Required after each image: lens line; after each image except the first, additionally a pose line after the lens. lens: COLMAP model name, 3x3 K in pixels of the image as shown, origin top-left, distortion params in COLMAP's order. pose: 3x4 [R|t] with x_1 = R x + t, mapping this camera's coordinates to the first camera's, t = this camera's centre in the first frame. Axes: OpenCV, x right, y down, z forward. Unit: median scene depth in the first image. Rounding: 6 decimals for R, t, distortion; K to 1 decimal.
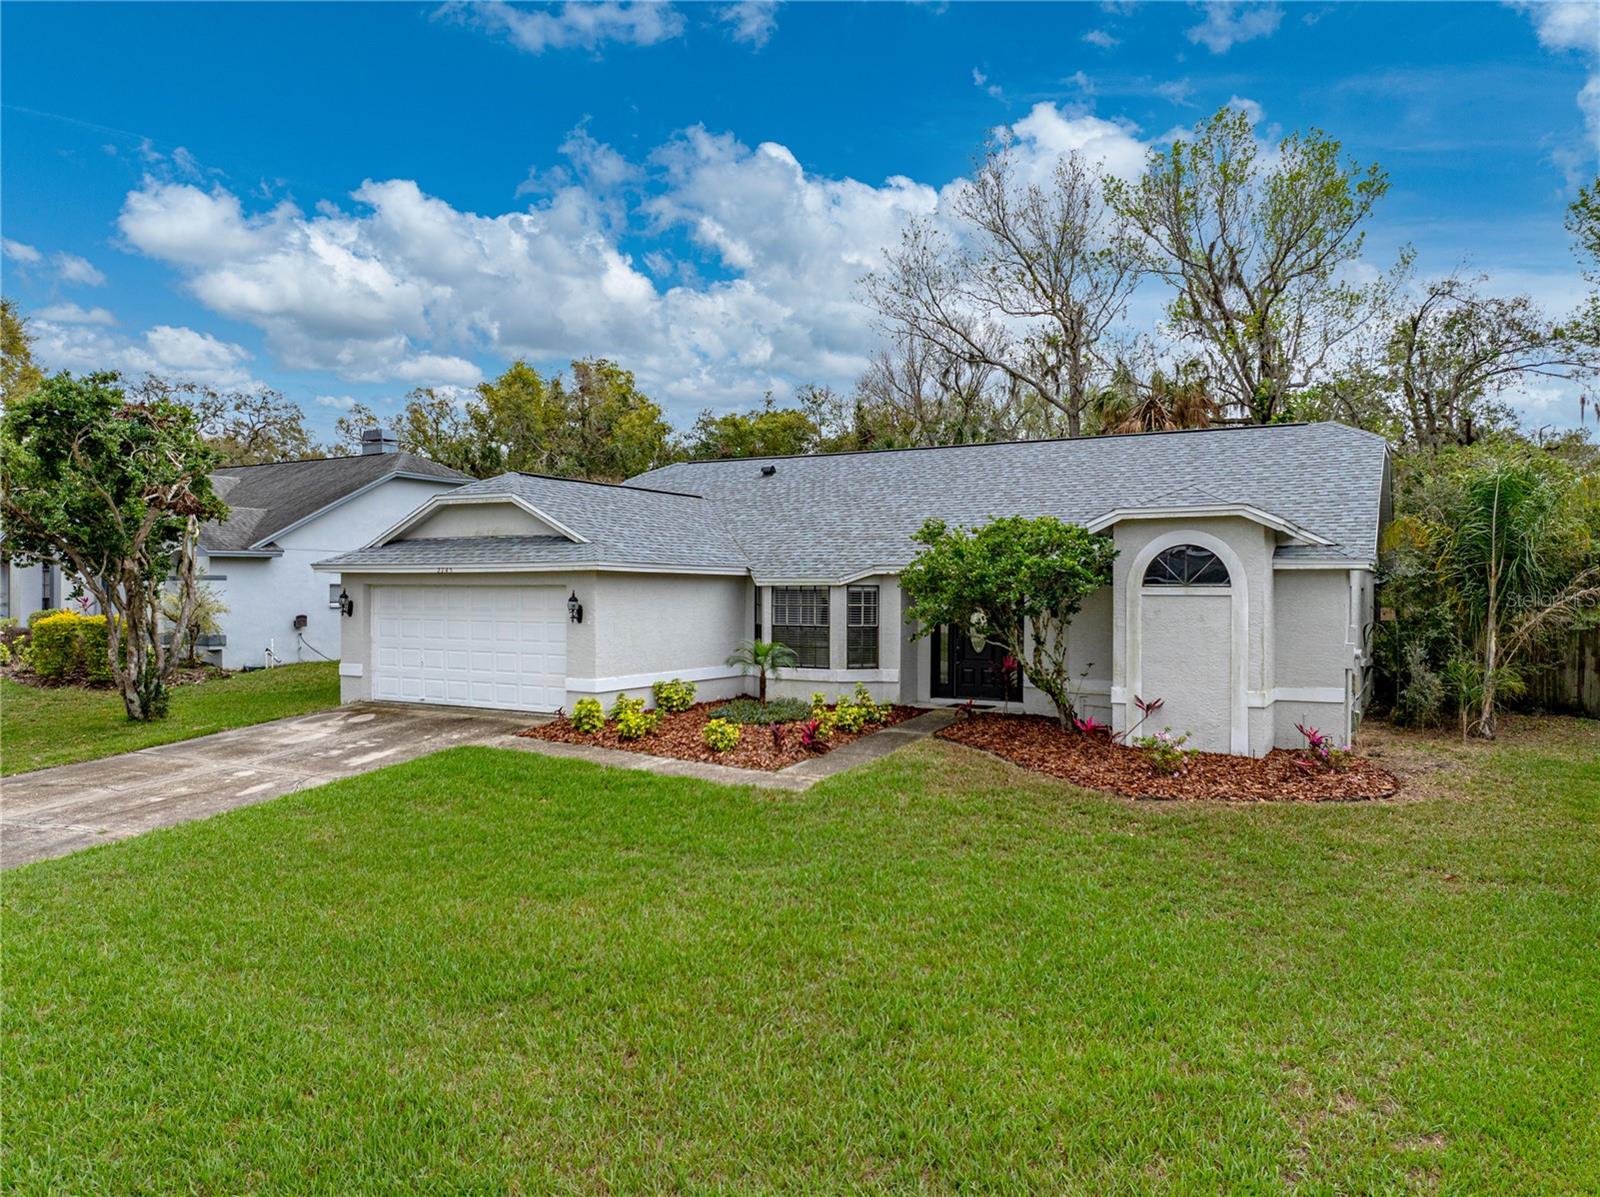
lens RADIAL K [[1137.8, 0, 797.7], [0, 1137.8, 599.2], [0, 0, 1]] dist [-0.037241, 0.025576]
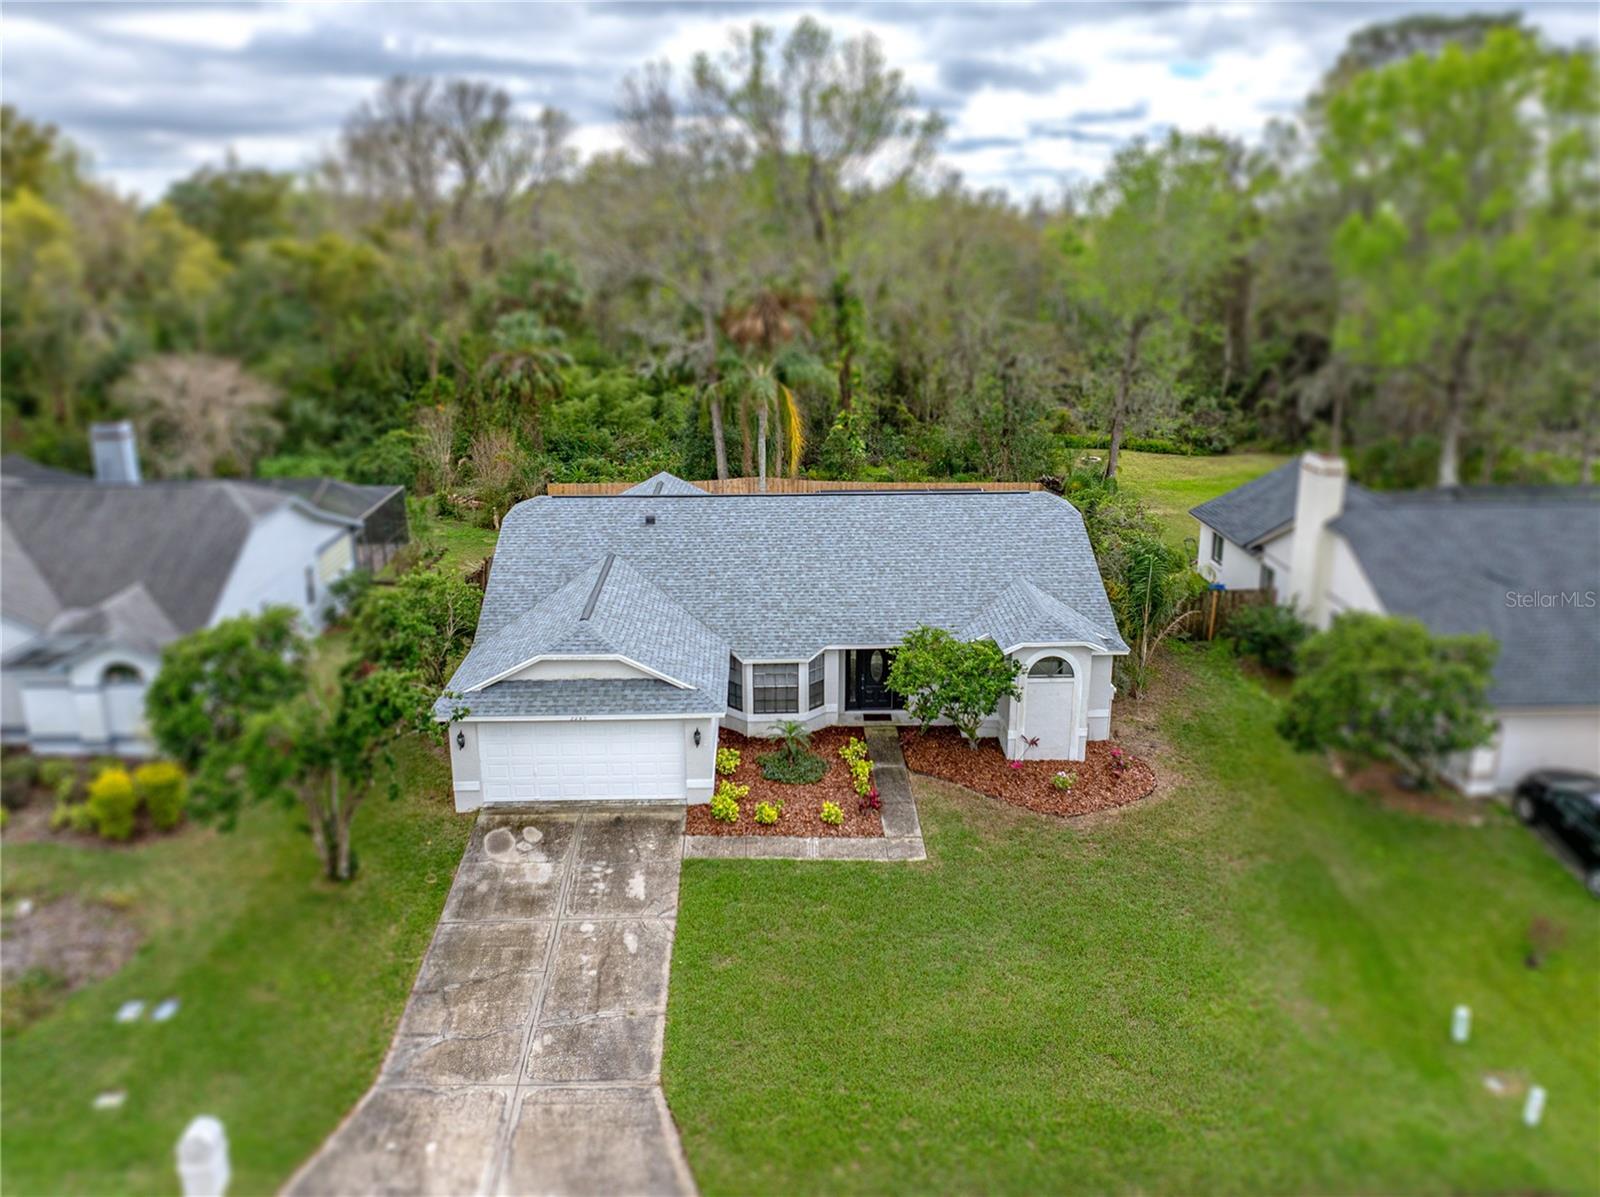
lens RADIAL K [[1224.4, 0, 816.6], [0, 1224.4, 582.7], [0, 0, 1]] dist [-0.027371, -0.008815]
pose [[0.847911, -0.154211, 0.507213, -0.740548], [0.005222, 0.959140, 0.282882, -0.558406], [-0.530112, -0.237210, 0.814071, -0.283152]]
